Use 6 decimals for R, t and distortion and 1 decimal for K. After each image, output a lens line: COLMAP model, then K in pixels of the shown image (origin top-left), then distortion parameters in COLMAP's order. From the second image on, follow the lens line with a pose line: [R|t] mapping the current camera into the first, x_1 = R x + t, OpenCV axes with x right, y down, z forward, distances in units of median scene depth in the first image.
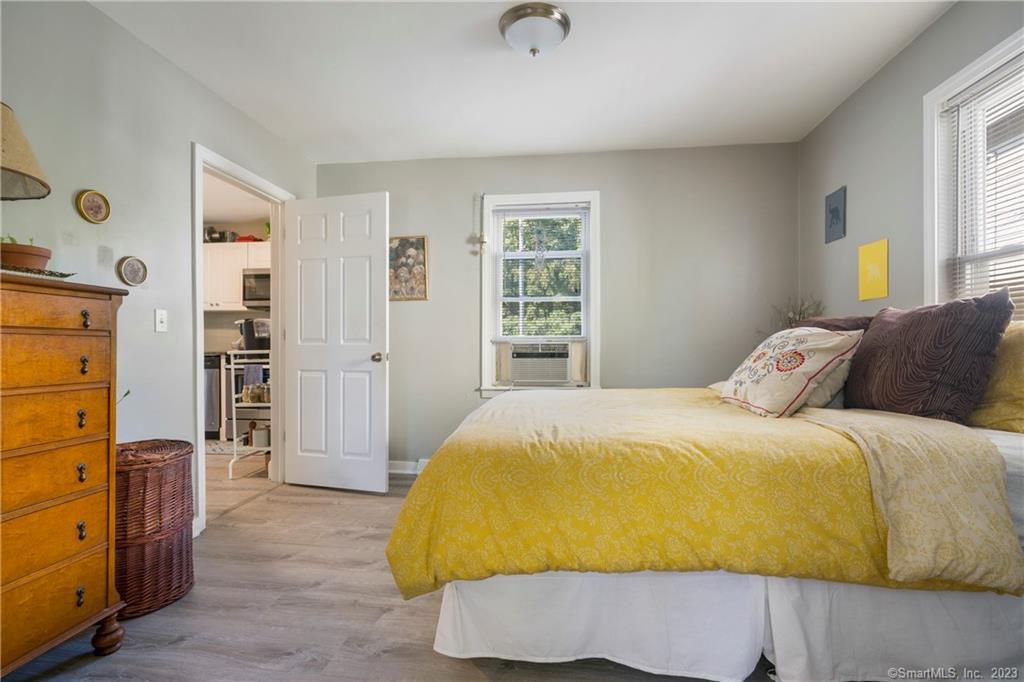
lens RADIAL K [[473.2, 0, 507.4], [0, 473.2, 341.7], [0, 0, 1]] dist [-0.008638, 0.000540]
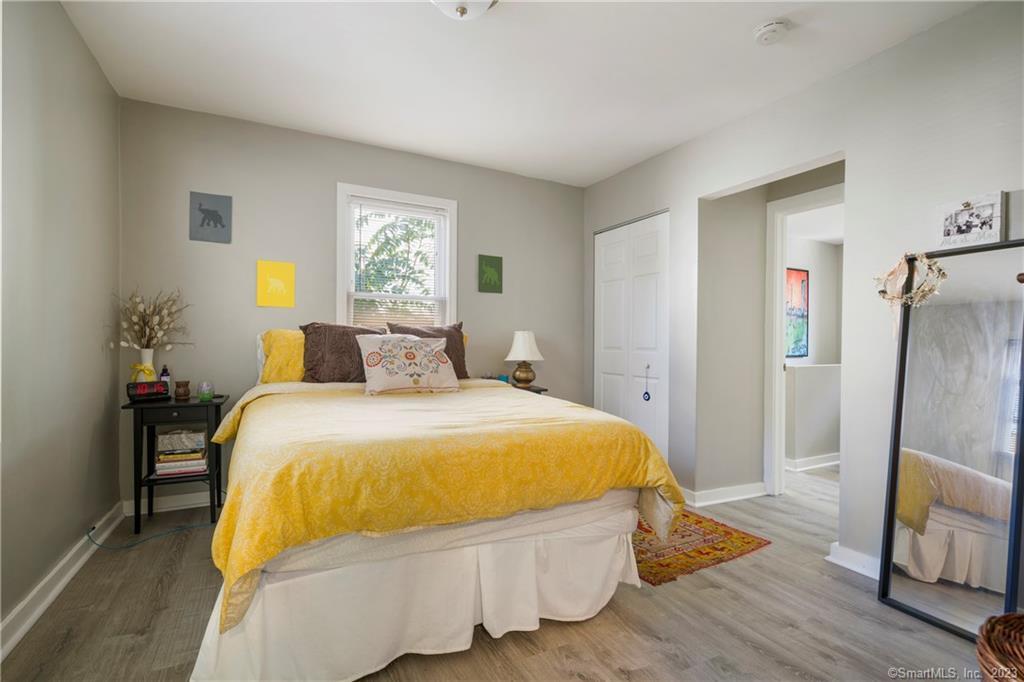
lens RADIAL K [[473.2, 0, 507.4], [0, 473.2, 341.7], [0, 0, 1]] dist [-0.008638, 0.000540]
pose [[-0.555035, -0.005464, 0.831809, -0.706168], [-0.011324, 0.999935, -0.000987, -0.006522], [-0.831750, -0.009968, -0.555061, 1.399919]]
